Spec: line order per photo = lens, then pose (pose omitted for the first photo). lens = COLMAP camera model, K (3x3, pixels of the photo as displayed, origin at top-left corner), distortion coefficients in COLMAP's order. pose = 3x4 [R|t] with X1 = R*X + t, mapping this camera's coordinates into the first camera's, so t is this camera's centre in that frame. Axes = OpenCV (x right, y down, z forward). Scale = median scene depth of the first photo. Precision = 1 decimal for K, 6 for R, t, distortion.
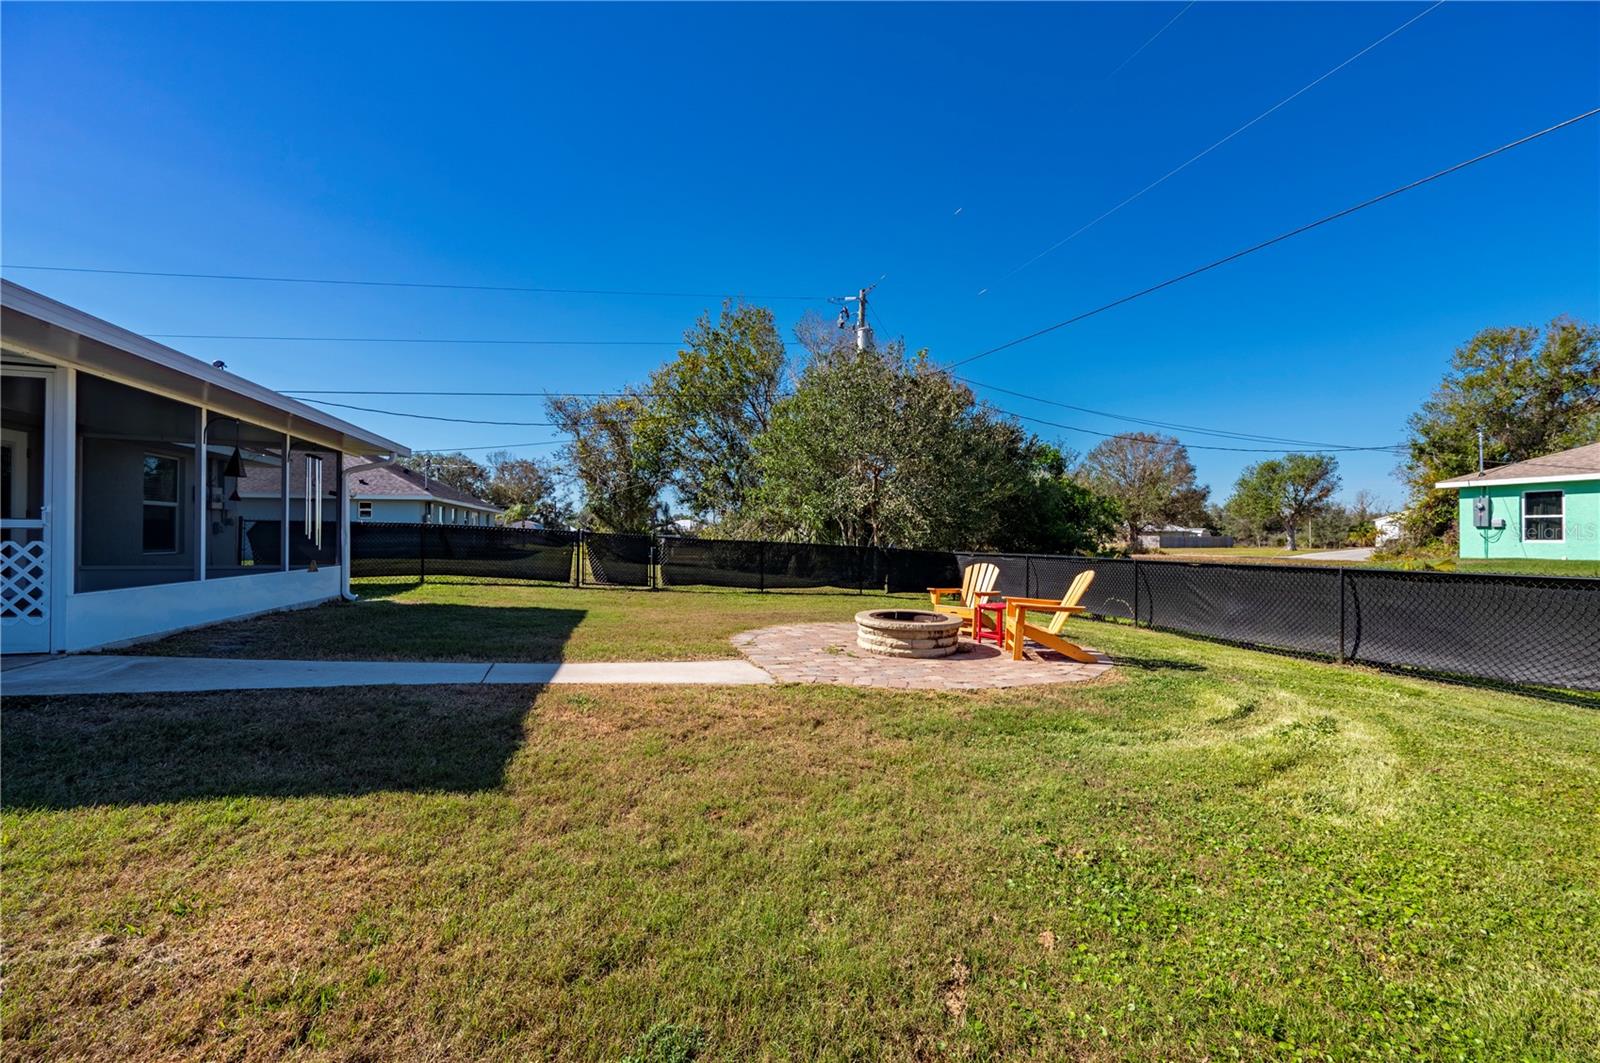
lens RADIAL K [[630.6, 0, 798.4], [0, 630.6, 534.0], [0, 0, 1]] dist [-0.000715, -0.000335]
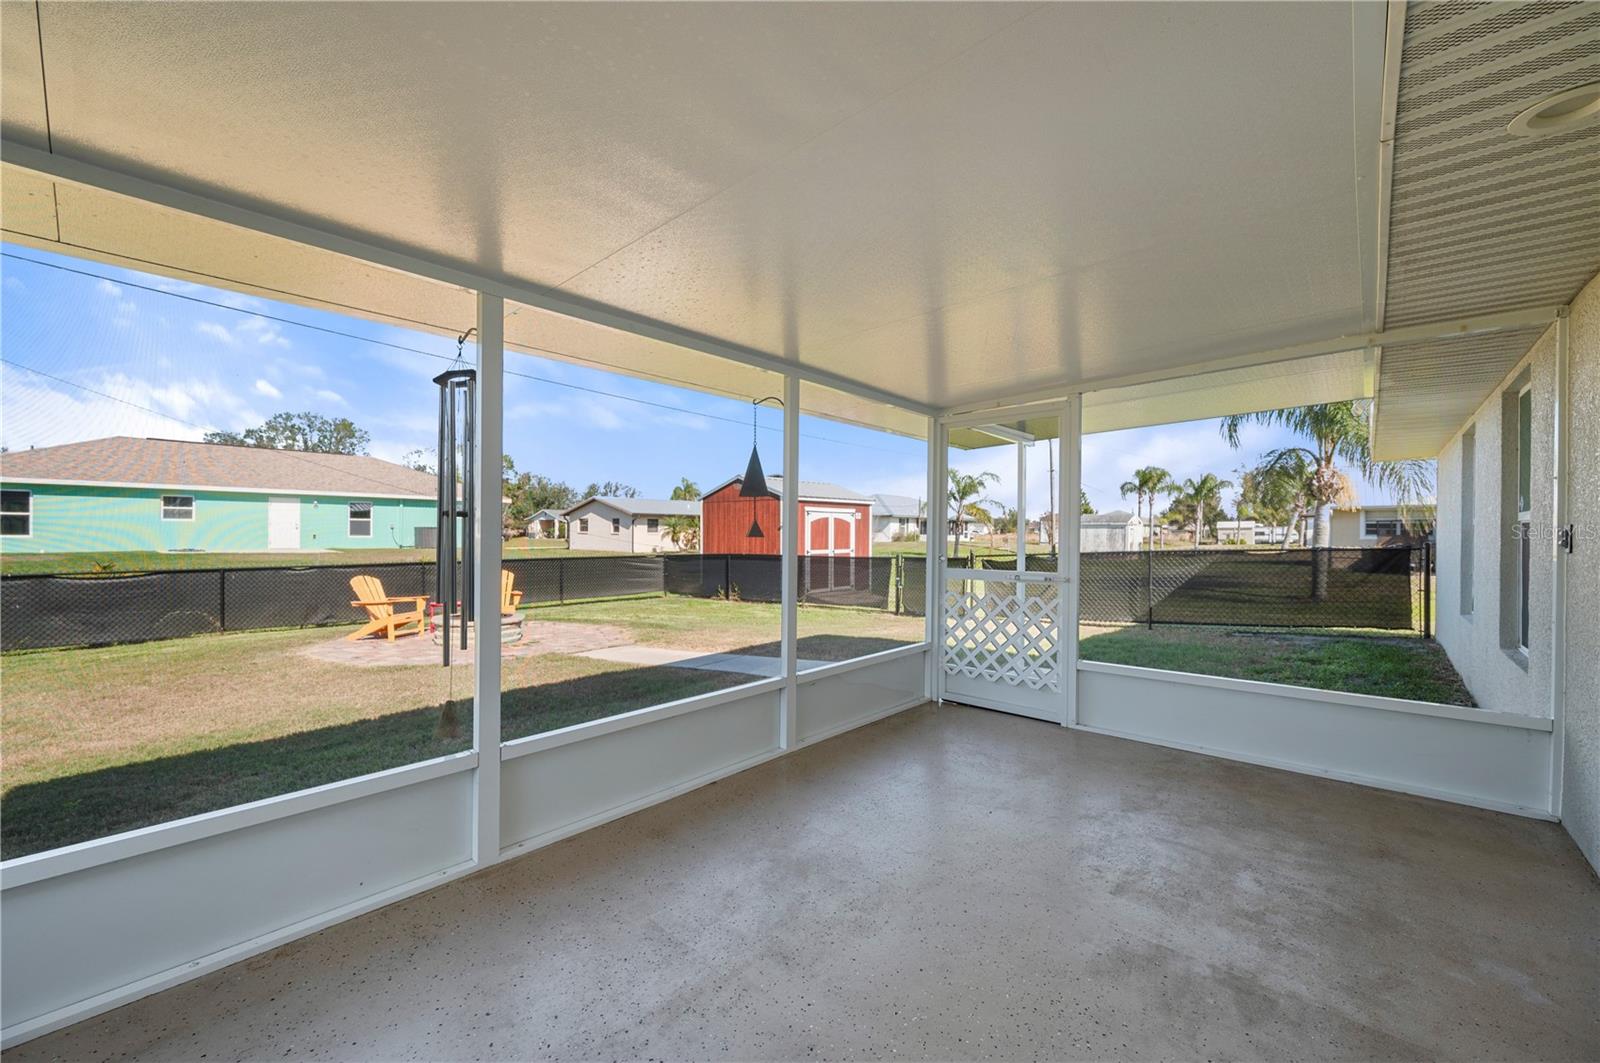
lens RADIAL K [[636.8, 0, 800.0], [0, 636.8, 531.5], [0, 0, 1]] dist [-0.002512, -0.000466]
pose [[-0.531026, -0.010196, 0.847294, -0.346483], [-0.014759, 0.999887, 0.002782, -0.014877], [-0.847227, -0.011028, -0.531116, 0.313098]]
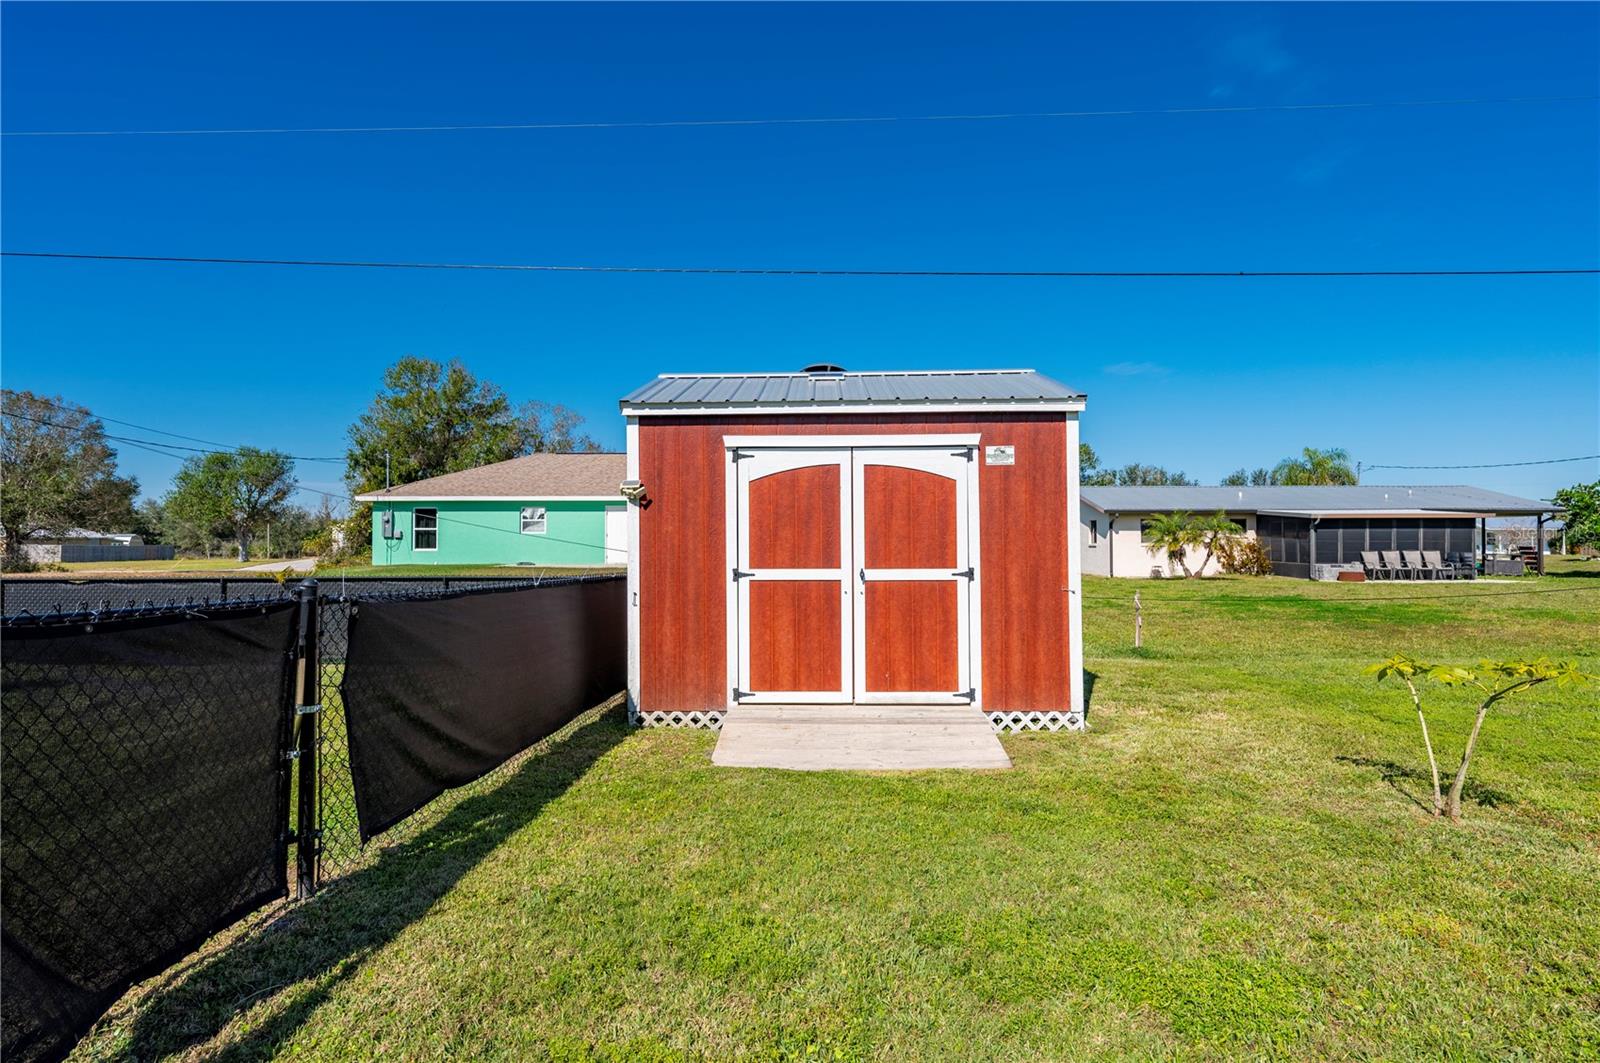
lens RADIAL K [[819.5, 0, 800.0], [0, 819.5, 531.5], [0, 0, 1]] dist [0.002914, -0.000007]
pose [[0.315157, 0.011474, 0.948970, -0.061085], [-0.000538, 0.999929, -0.011911, -0.003637], [-0.949040, 0.003243, 0.315140, -0.130472]]
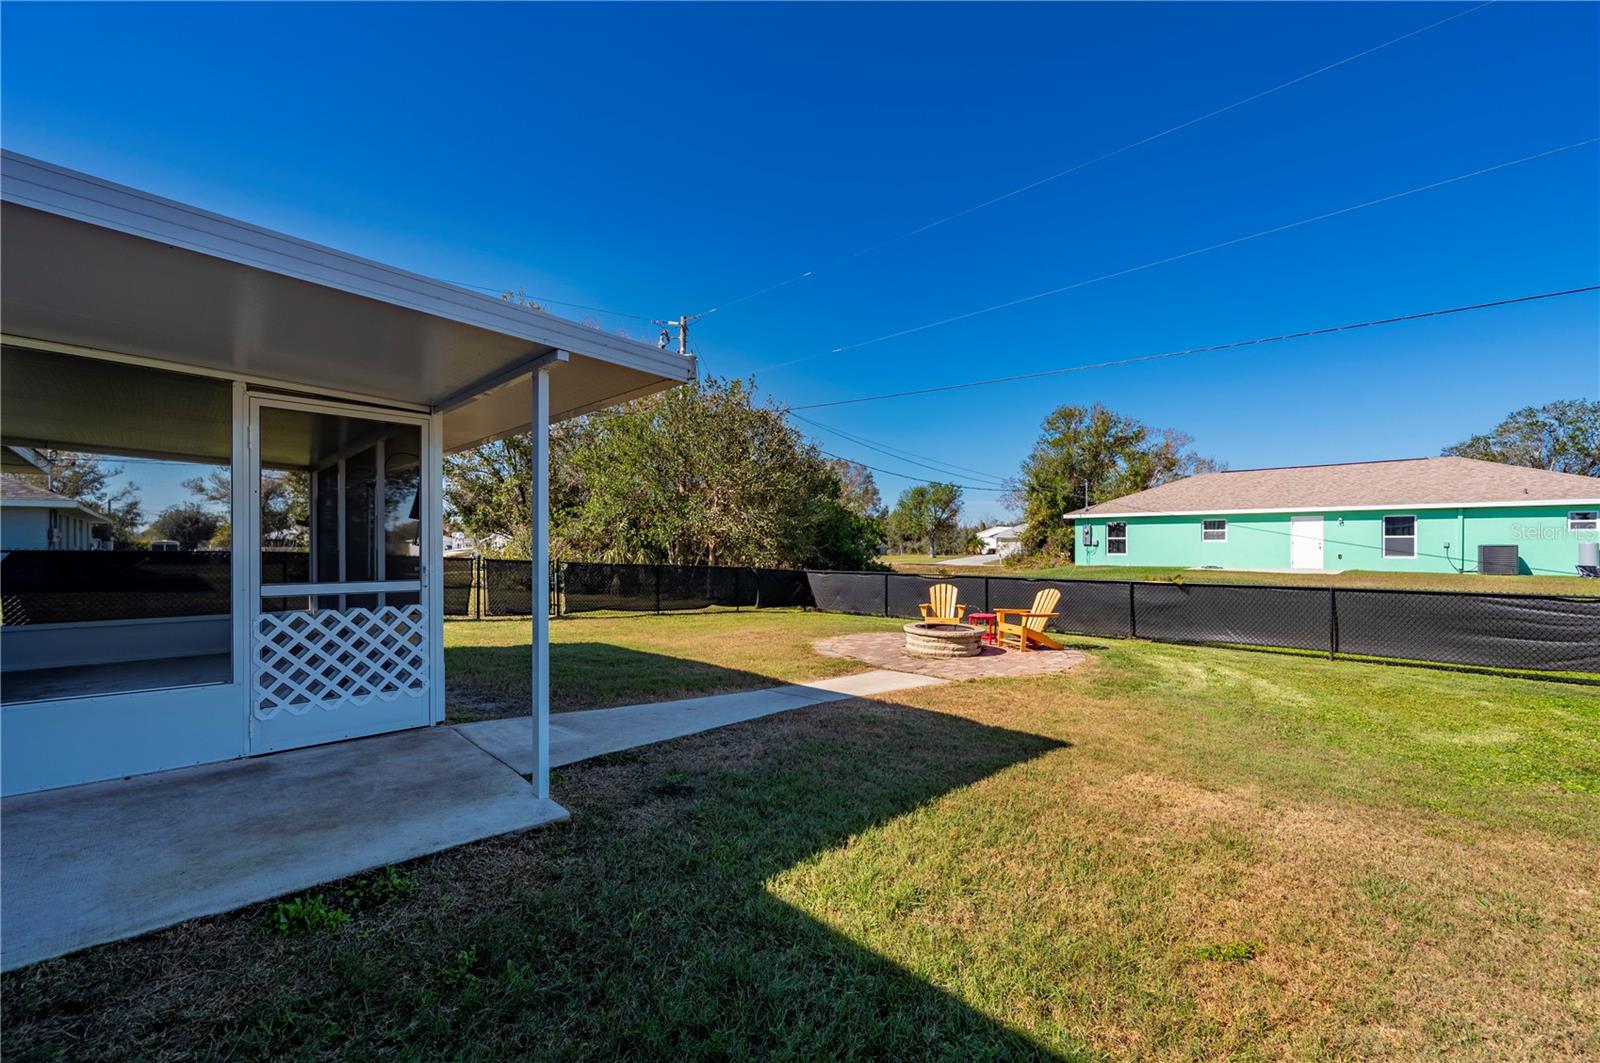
lens RADIAL K [[642.0, 0, 799.4], [0, 642.0, 549.0], [0, 0, 1]] dist [-0.001050, -0.000046]
pose [[0.876066, -0.005730, 0.482157, -0.206922], [0.000950, 0.999948, 0.010158, -0.013881], [-0.482190, -0.008441, 0.876026, -0.014386]]
